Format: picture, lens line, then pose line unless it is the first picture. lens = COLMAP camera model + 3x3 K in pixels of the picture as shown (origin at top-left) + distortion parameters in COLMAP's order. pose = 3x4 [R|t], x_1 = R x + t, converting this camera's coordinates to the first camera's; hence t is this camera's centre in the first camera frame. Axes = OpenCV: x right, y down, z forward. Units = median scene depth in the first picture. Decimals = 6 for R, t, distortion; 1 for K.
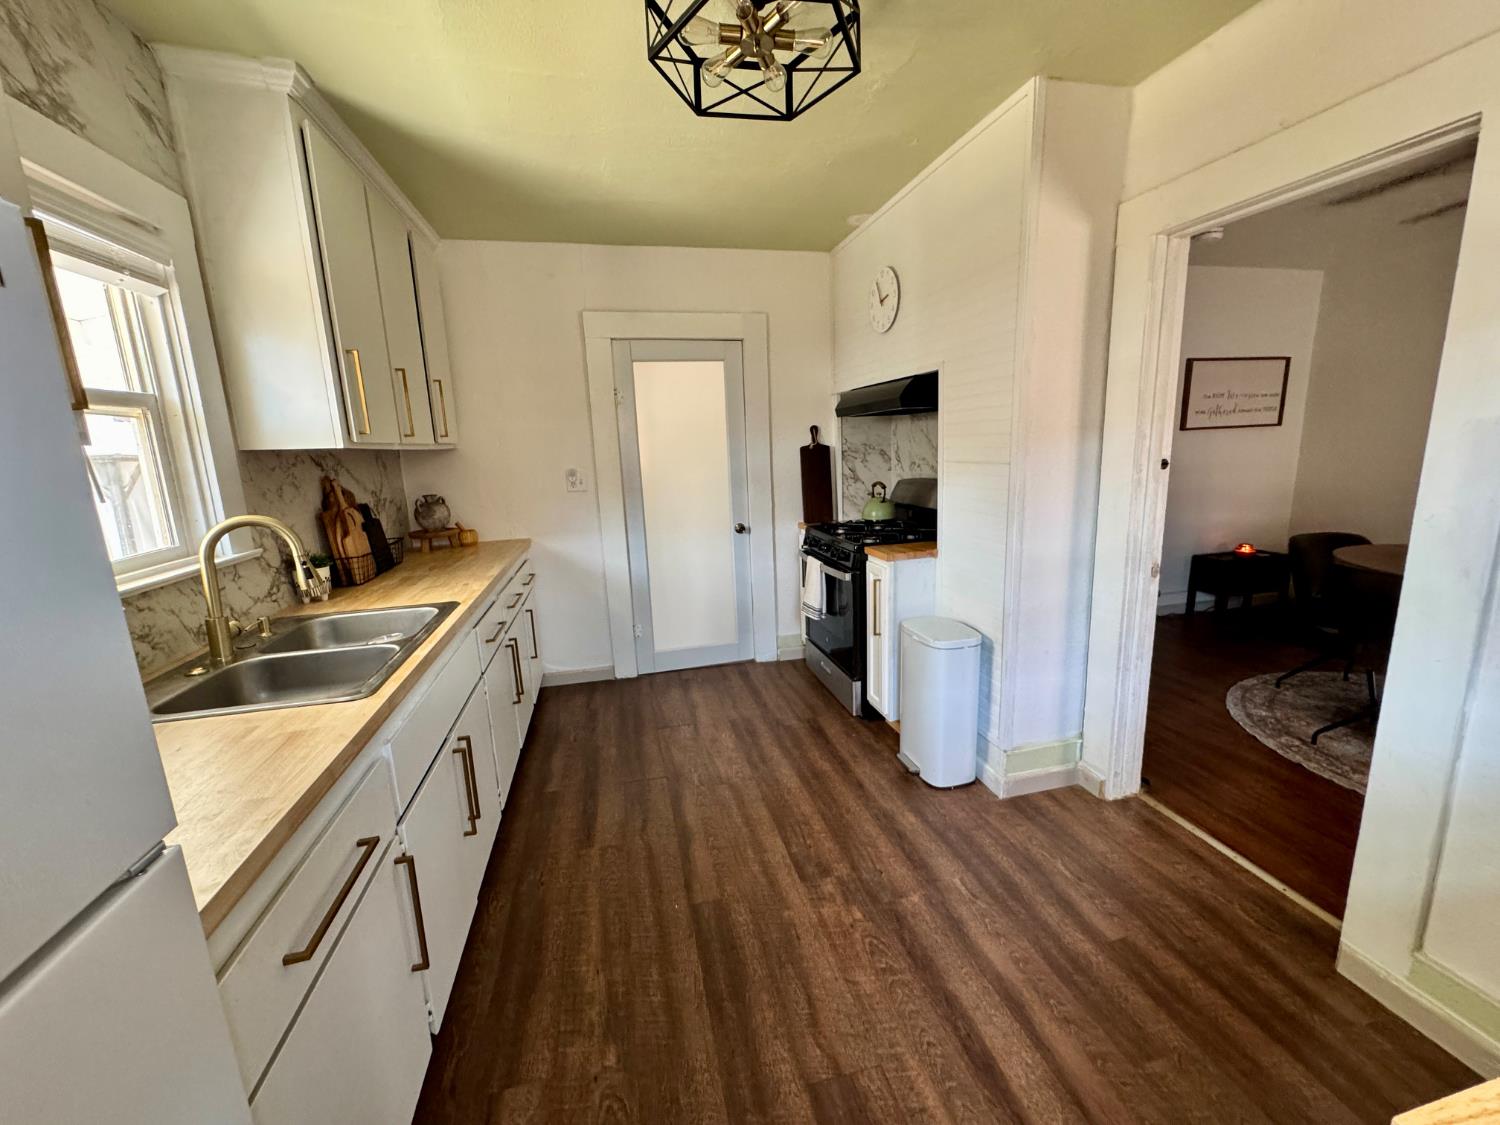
lens RADIAL K [[601.3, 0, 752.2], [0, 601.3, 561.2], [0, 0, 1]] dist [-0.000782, 0.000233]
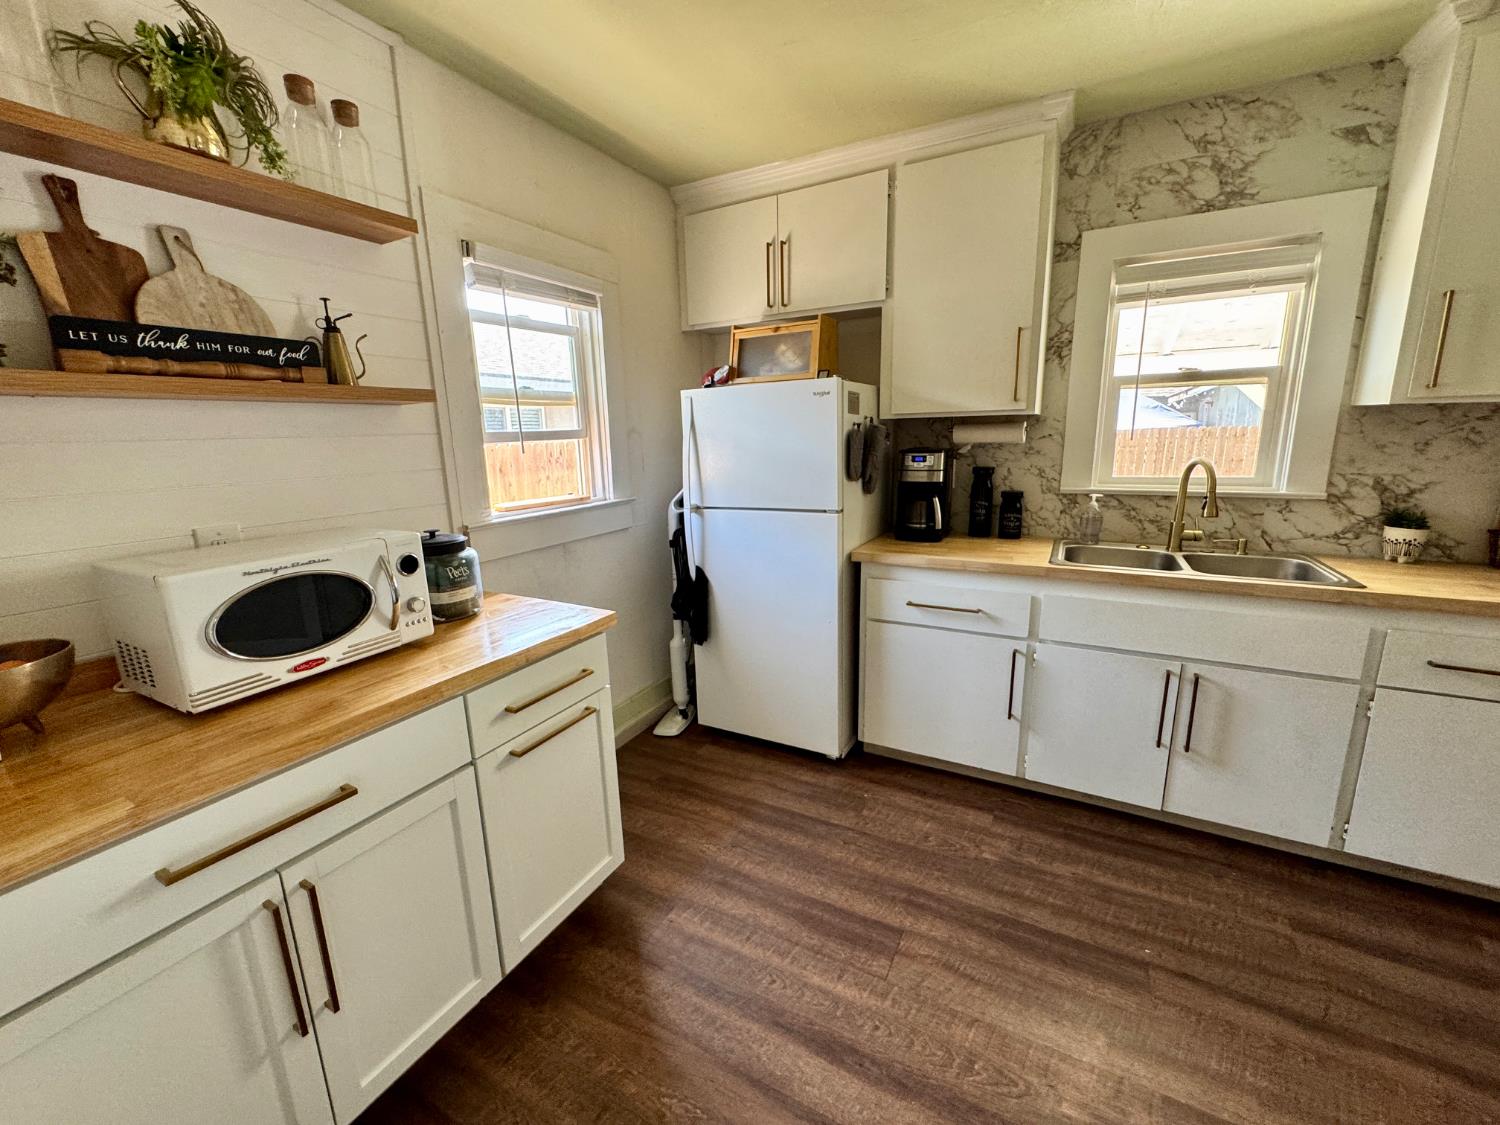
lens RADIAL K [[601.3, 0, 752.2], [0, 601.3, 561.2], [0, 0, 1]] dist [-0.000782, 0.000233]
pose [[-0.658525, 0.207198, -0.723474, 0.994355], [-0.100674, 0.928456, 0.357539, -0.263576], [0.745795, 0.308283, -0.590552, 1.188404]]
